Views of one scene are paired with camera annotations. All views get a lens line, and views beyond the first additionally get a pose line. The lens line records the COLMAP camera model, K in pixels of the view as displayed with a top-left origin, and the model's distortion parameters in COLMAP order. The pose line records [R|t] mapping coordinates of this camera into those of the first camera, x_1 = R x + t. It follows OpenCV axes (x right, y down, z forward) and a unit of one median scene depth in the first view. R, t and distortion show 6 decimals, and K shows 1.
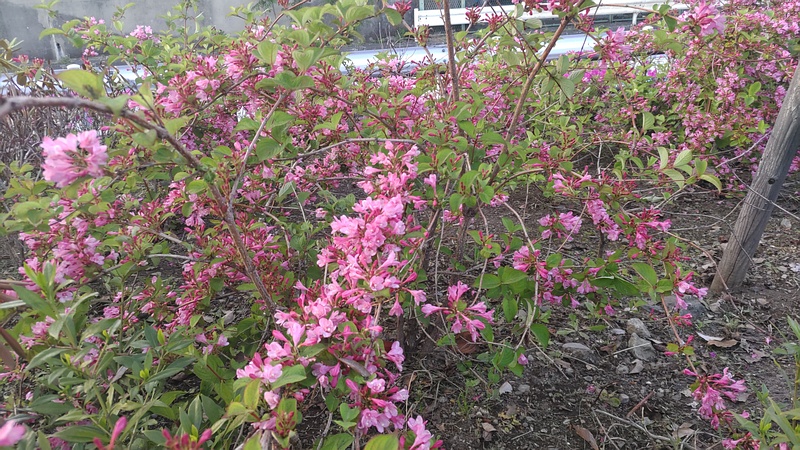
lens RADIAL K [[577.9, 0, 399.9], [0, 577.9, 225.0], [0, 0, 1]] dist [0.031661, 0.000068]
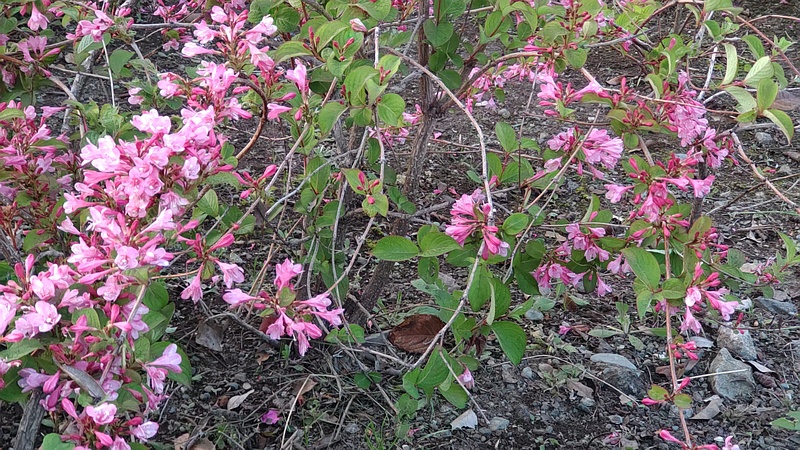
lens RADIAL K [[1148.8, 0, 400.1], [0, 1148.8, 225.3], [0, 0, 1]] dist [0.160368, 0.000000]
pose [[0.994445, 0.103286, -0.020284, 0.122607], [-0.099539, 0.985437, 0.137859, -0.061591], [0.034228, -0.135074, 0.990244, -0.113035]]
